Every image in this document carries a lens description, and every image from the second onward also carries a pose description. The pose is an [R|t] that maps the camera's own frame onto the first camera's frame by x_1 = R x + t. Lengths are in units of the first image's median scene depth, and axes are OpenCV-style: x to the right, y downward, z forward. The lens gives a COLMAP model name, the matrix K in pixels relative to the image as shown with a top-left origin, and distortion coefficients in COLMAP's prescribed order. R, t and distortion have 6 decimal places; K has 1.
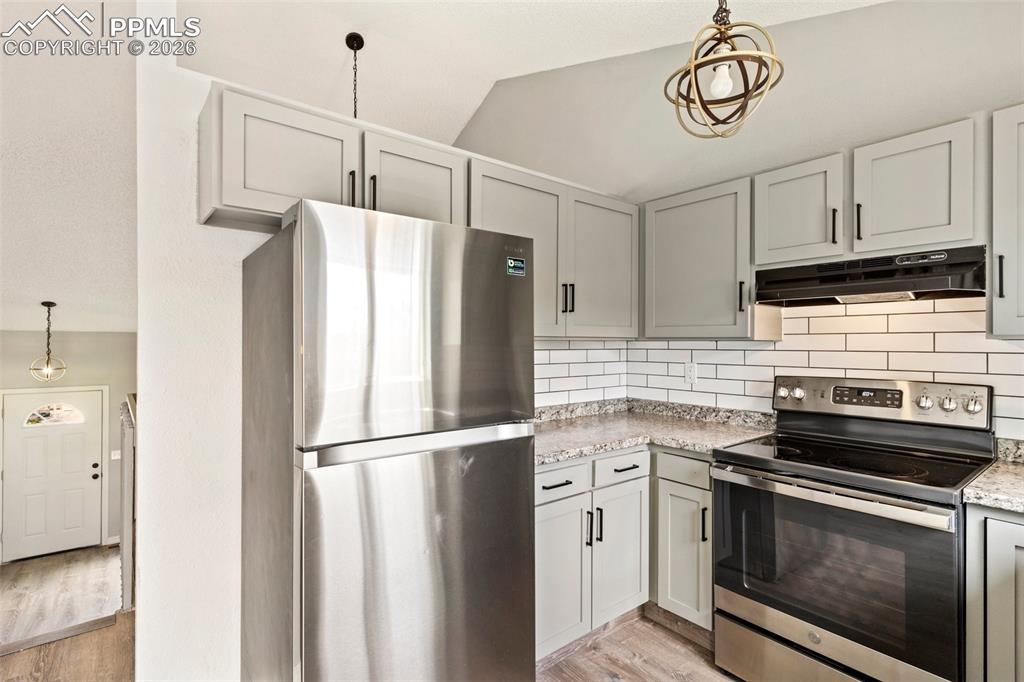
lens RADIAL K [[490.5, 0, 516.1], [0, 490.5, 340.8], [0, 0, 1]] dist [0.001536, 0.000068]
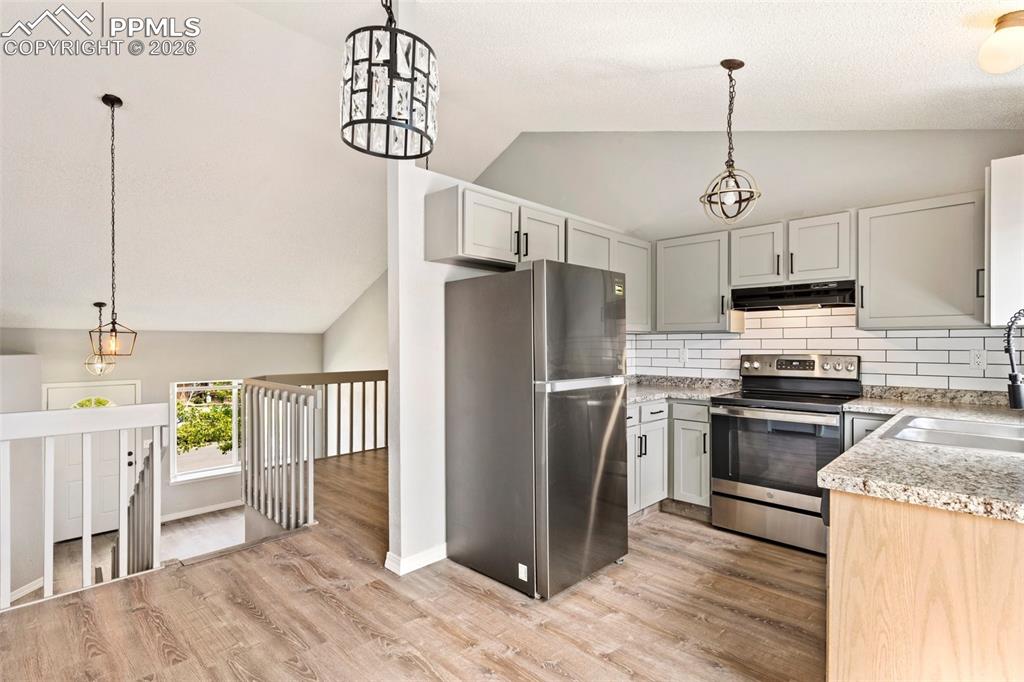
lens RADIAL K [[497.4, 0, 512.9], [0, 497.4, 344.8], [0, 0, 1]] dist [-0.000159, -0.000012]
pose [[0.992255, -0.005037, 0.124112, -0.465184], [0.004196, 0.999966, 0.007035, 0.027603], [-0.124143, -0.006460, 0.992243, -0.581176]]
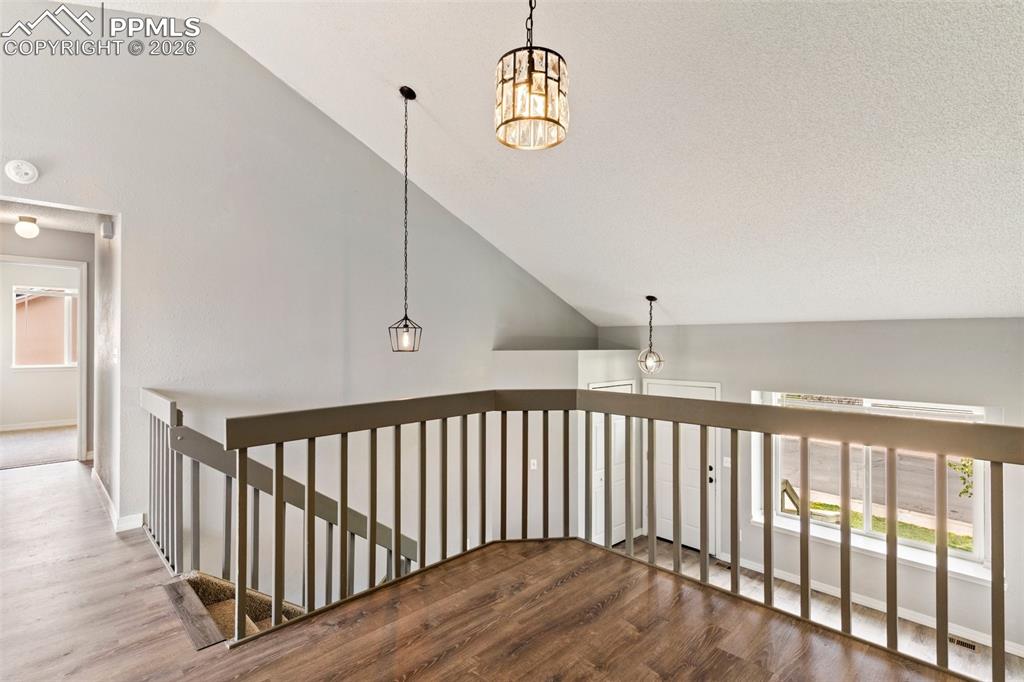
lens RADIAL K [[490.5, 0, 516.1], [0, 490.5, 340.8], [0, 0, 1]] dist [0.001536, 0.000068]
pose [[0.095163, -0.006701, -0.995439, 0.105253], [0.006769, 0.999959, -0.006085, 0.047737], [0.995439, -0.006159, 0.095205, 1.654618]]
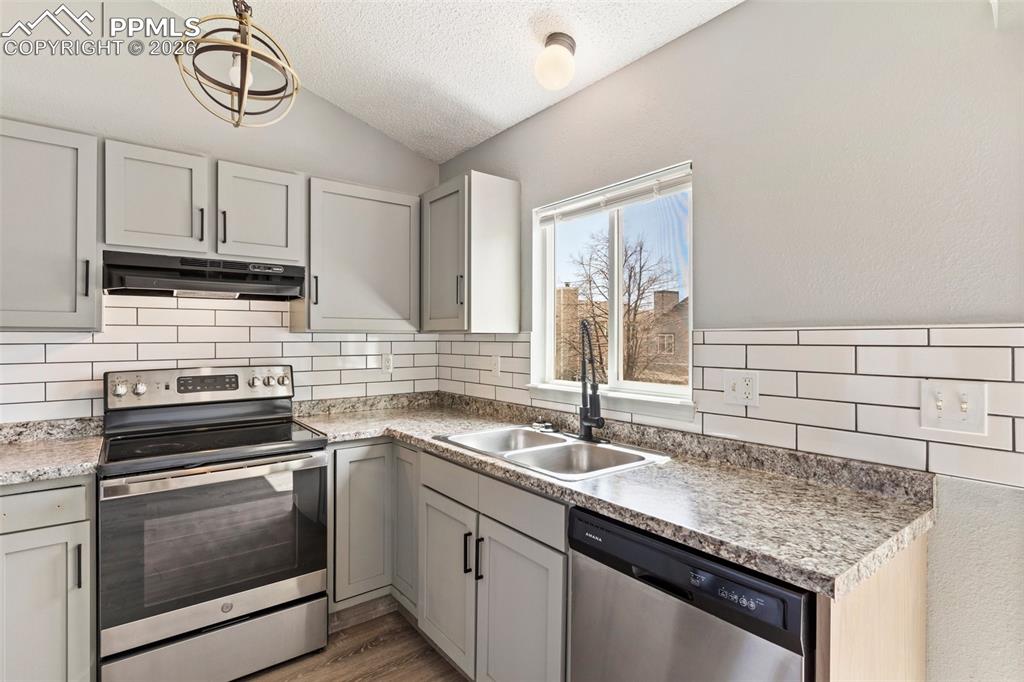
lens RADIAL K [[510.5, 0, 508.5], [0, 510.5, 338.2], [0, 0, 1]] dist [0.000260, -0.000718]
pose [[0.020823, -0.012364, 0.999707, -0.418082], [-0.008532, 0.999885, 0.012544, -0.008161], [-0.999747, -0.008791, 0.020715, 0.297638]]
